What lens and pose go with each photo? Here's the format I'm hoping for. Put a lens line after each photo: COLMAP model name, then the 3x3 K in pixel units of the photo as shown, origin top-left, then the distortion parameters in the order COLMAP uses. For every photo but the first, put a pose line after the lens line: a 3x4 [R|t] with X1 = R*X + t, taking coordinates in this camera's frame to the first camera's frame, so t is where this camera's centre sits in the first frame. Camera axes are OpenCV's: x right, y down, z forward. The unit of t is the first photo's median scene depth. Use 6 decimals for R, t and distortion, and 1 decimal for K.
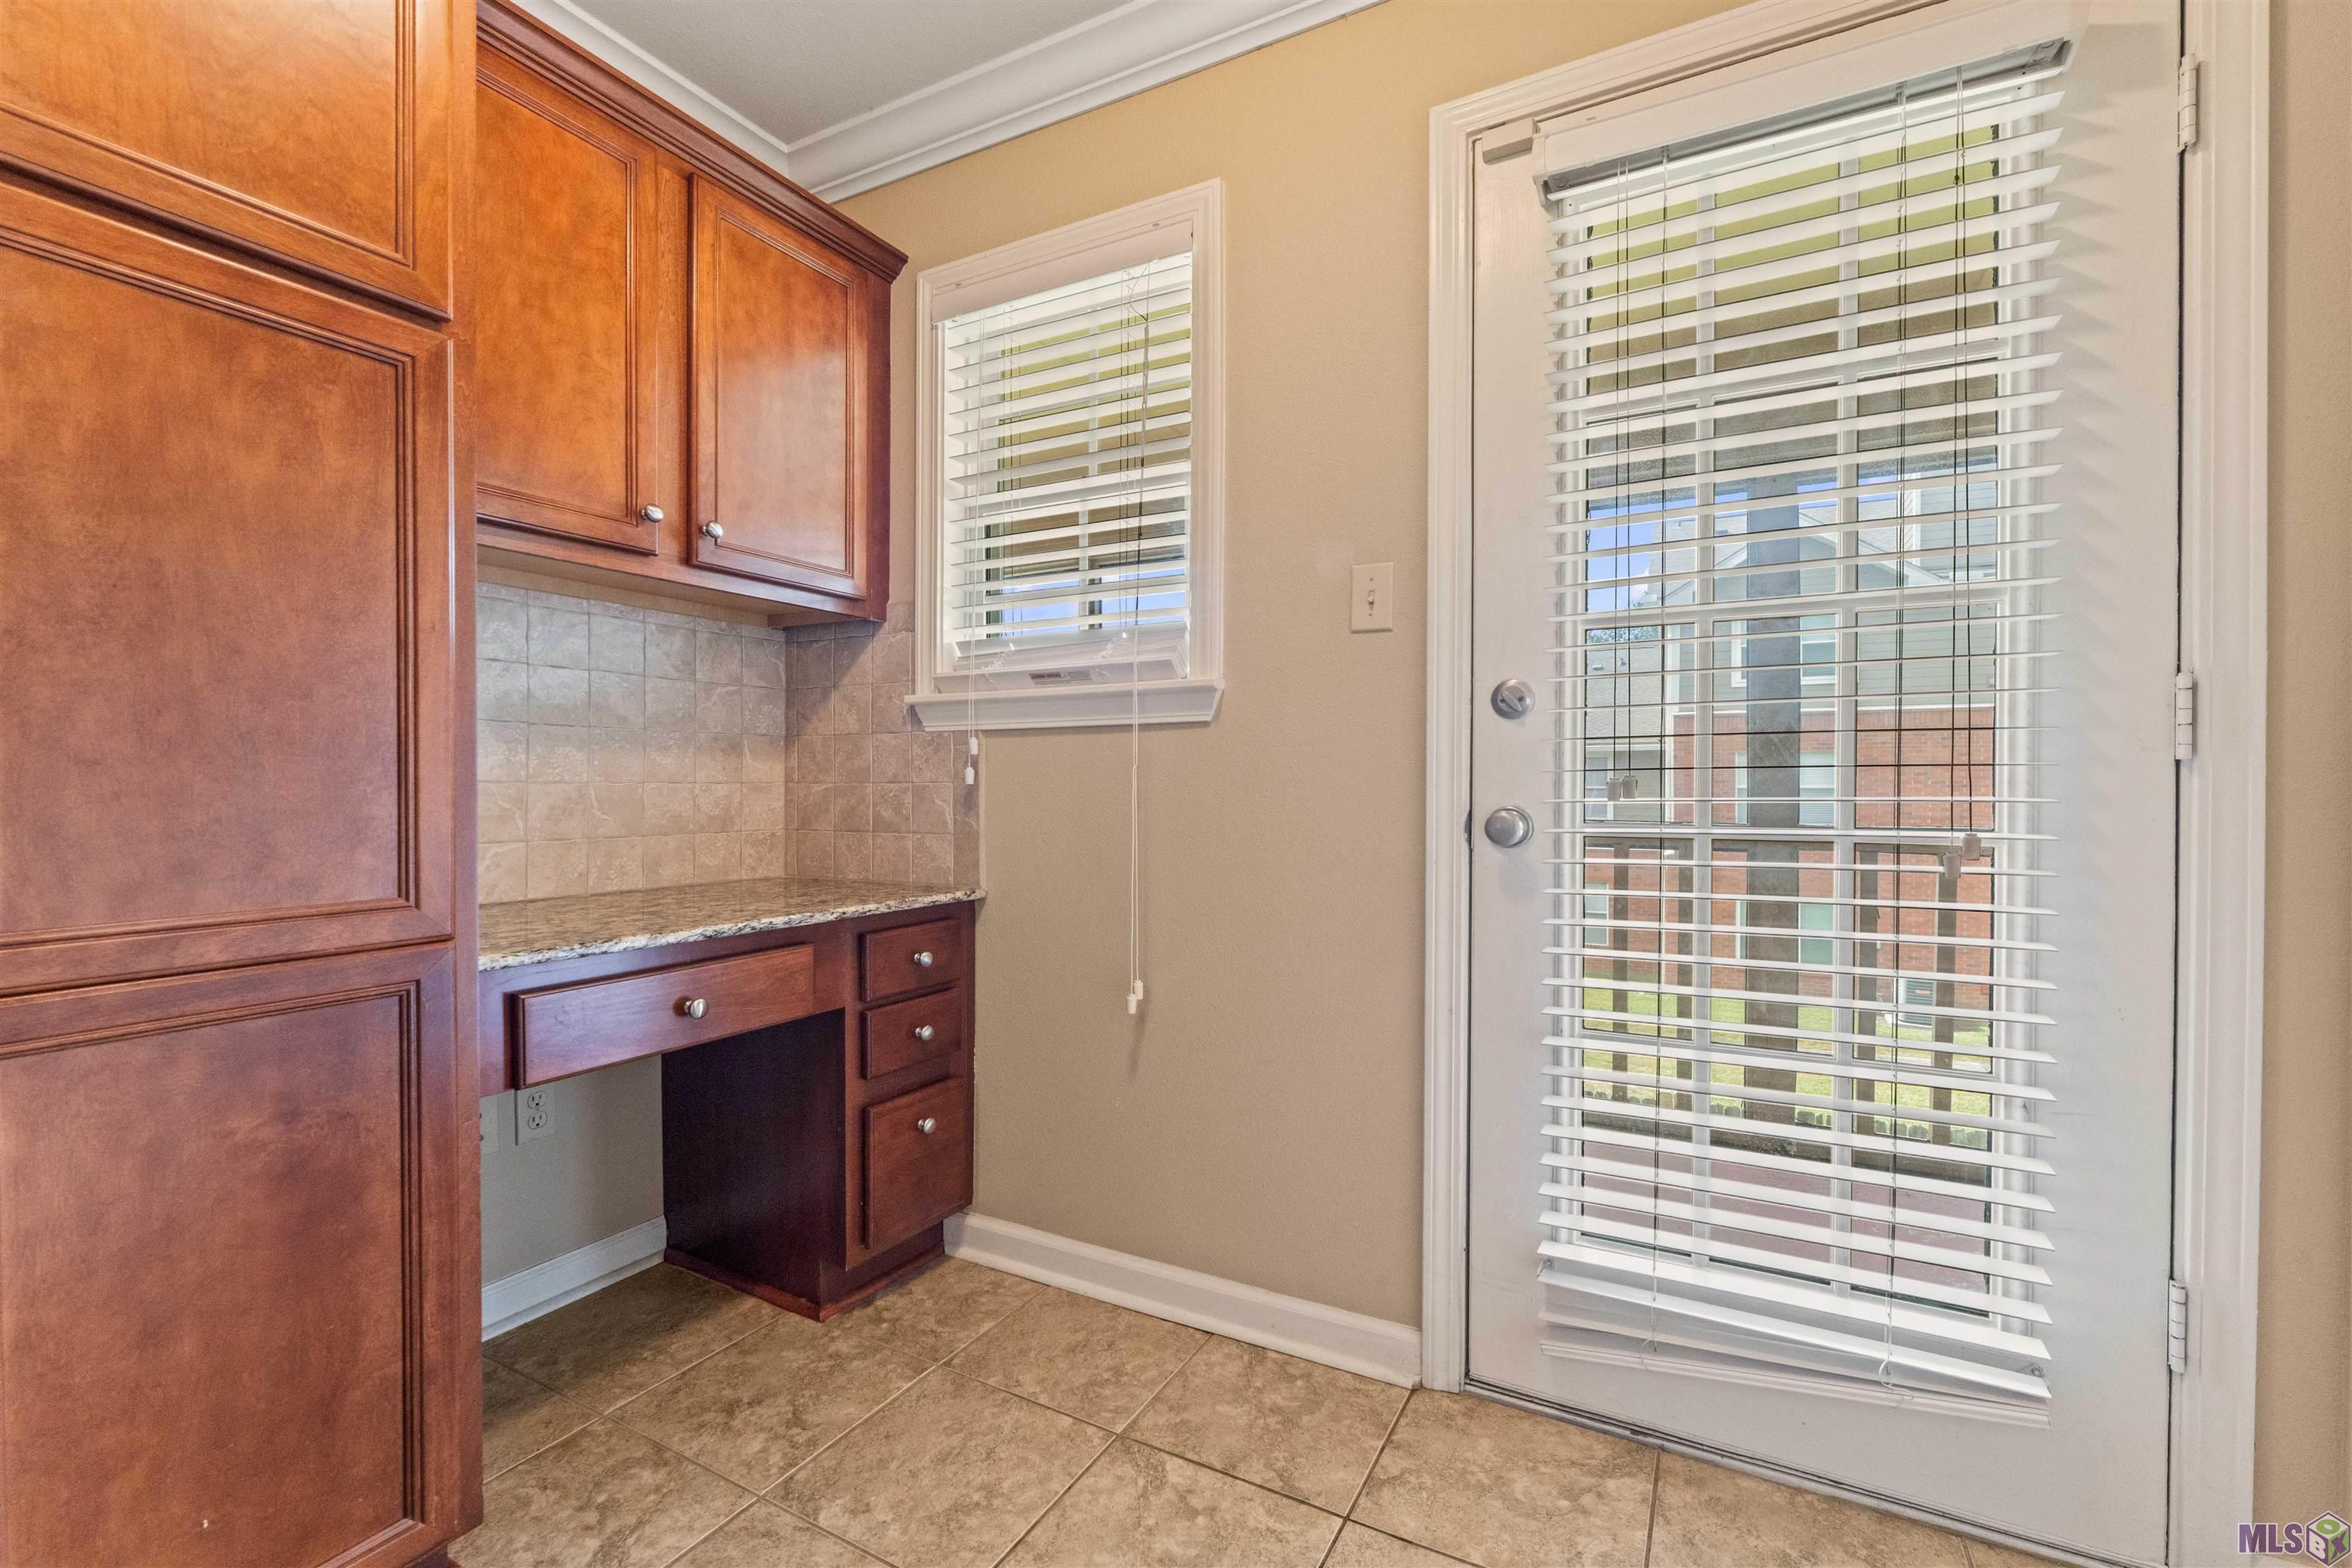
lens RADIAL K [[976.0, 0, 1172.0], [0, 976.0, 789.7], [0, 0, 1]] dist [-0.005099, -0.000547]
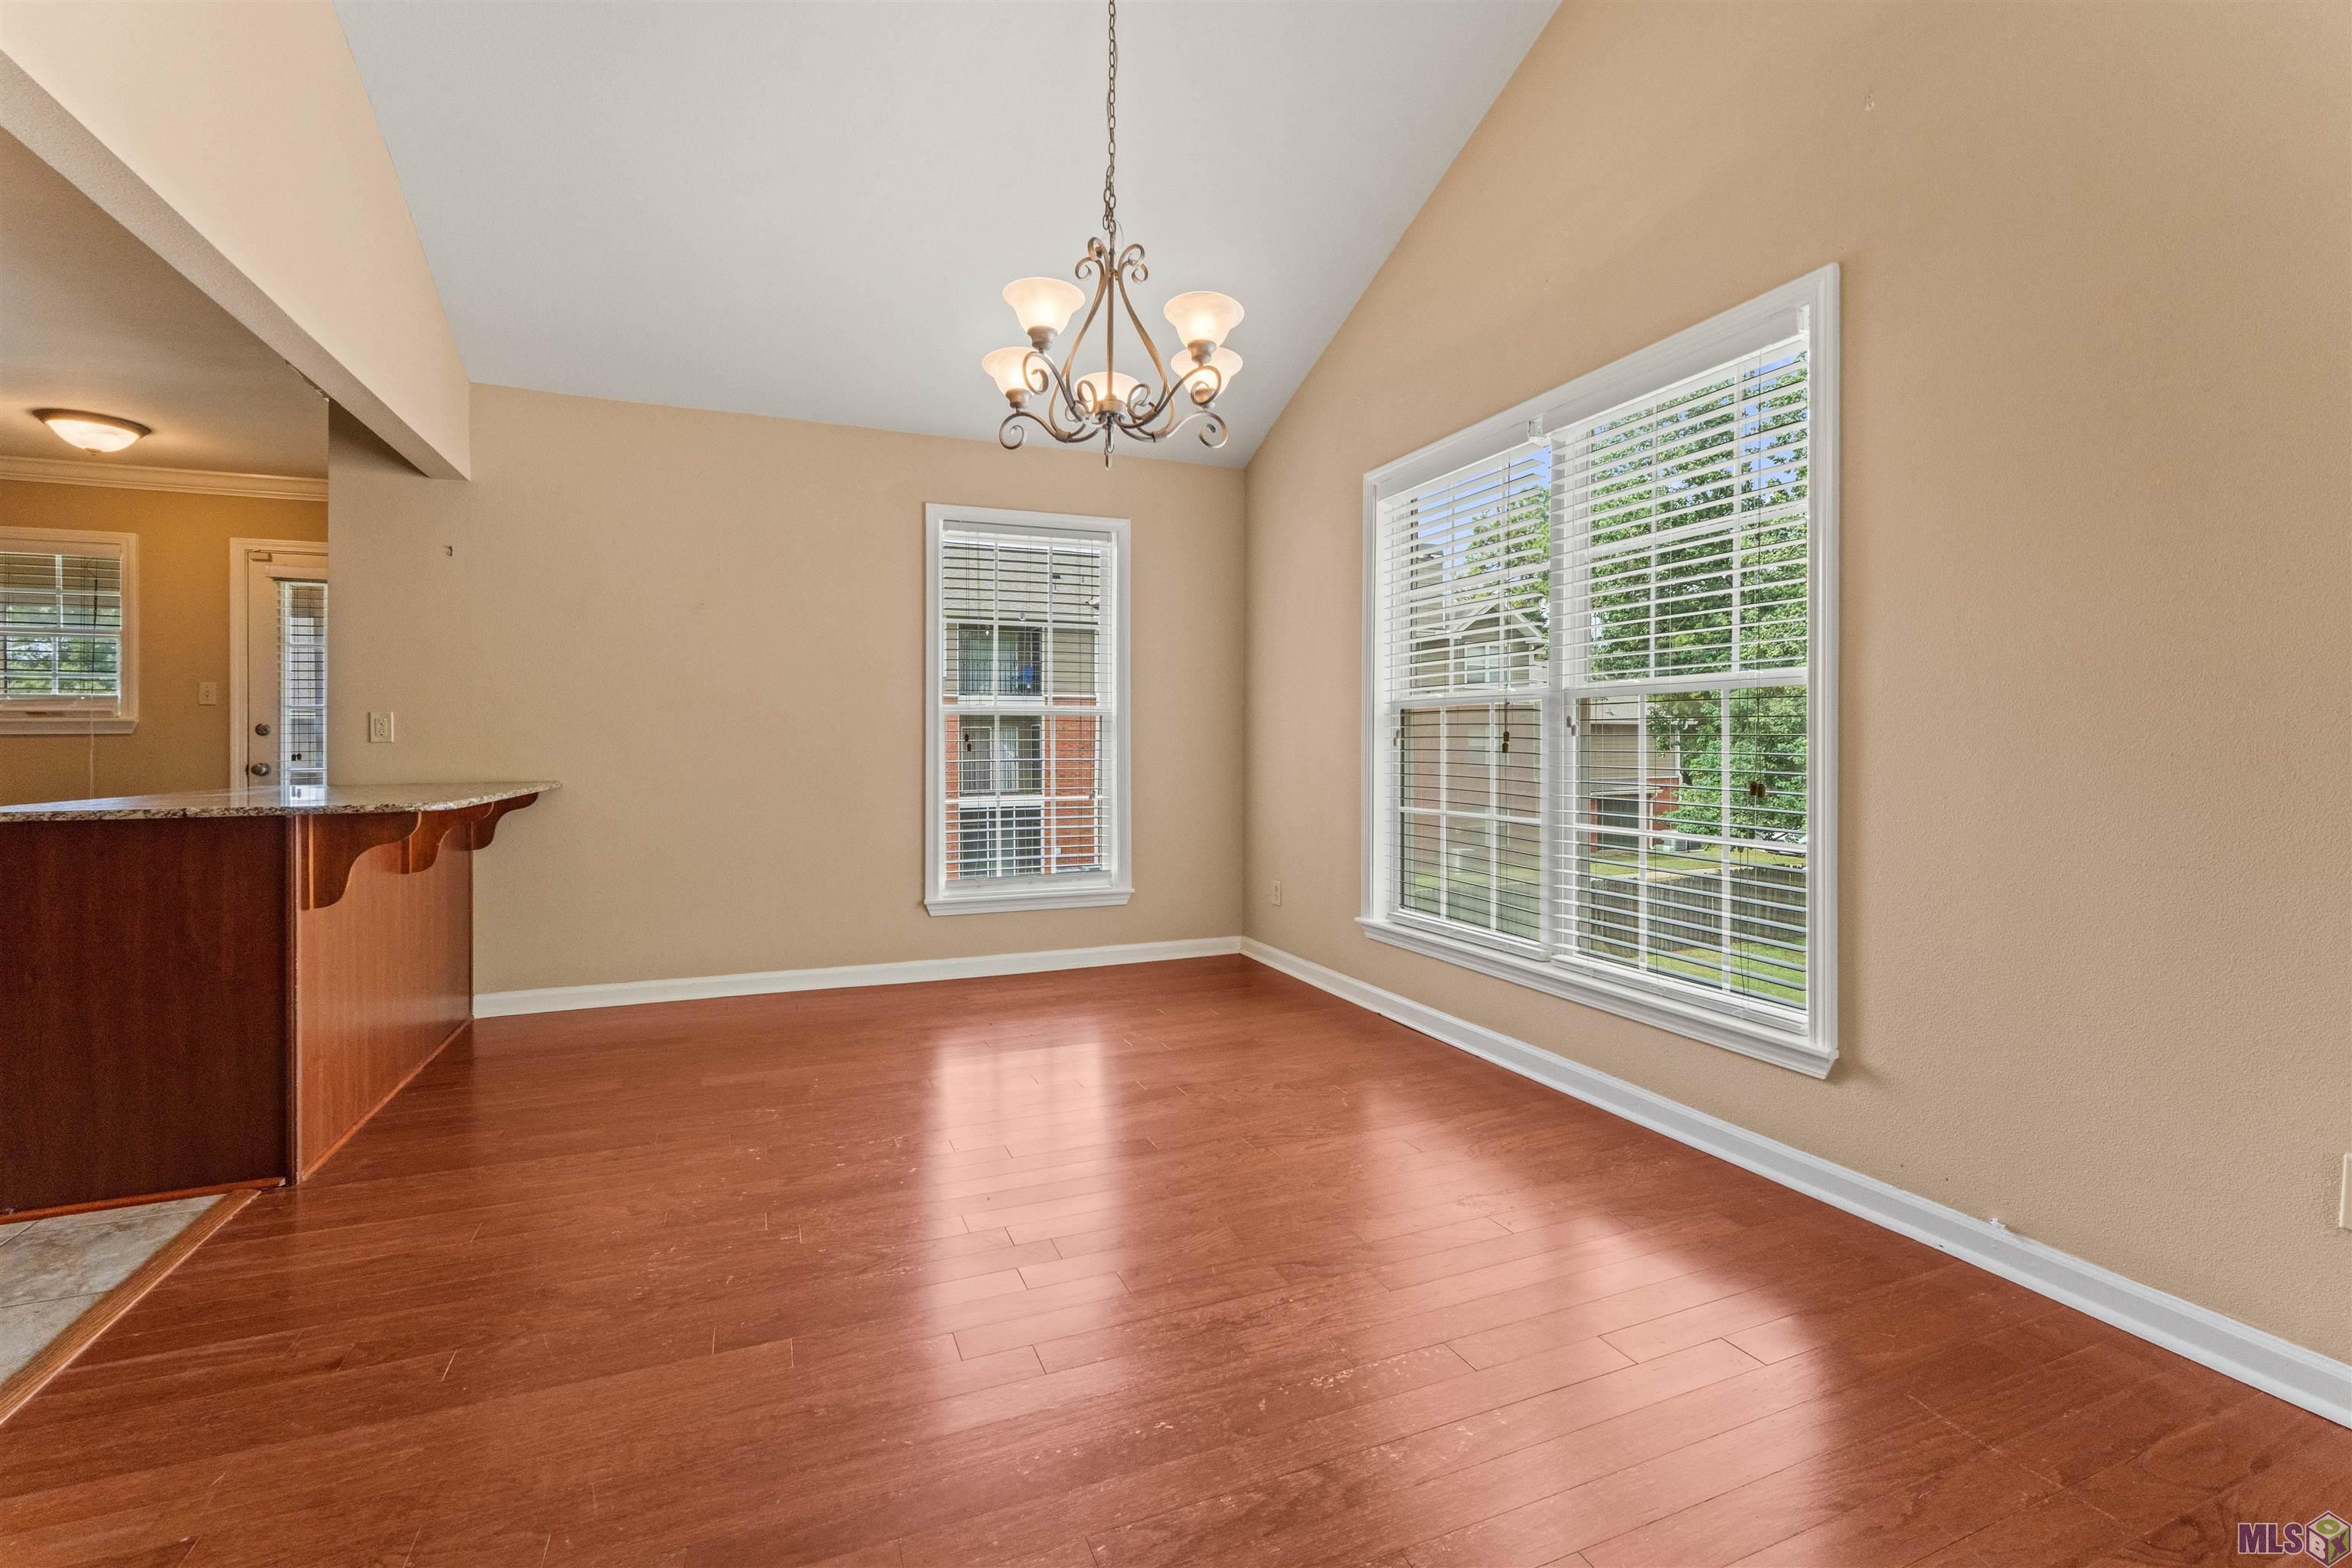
lens RADIAL K [[976.0, 0, 1147.4], [0, 976.0, 745.9], [0, 0, 1]] dist [-0.005099, -0.000547]
pose [[0.659319, -0.003716, 0.751854, -0.137543], [0.006740, 0.999977, -0.000968, -0.014530], [-0.751833, 0.005706, 0.659329, -3.188436]]
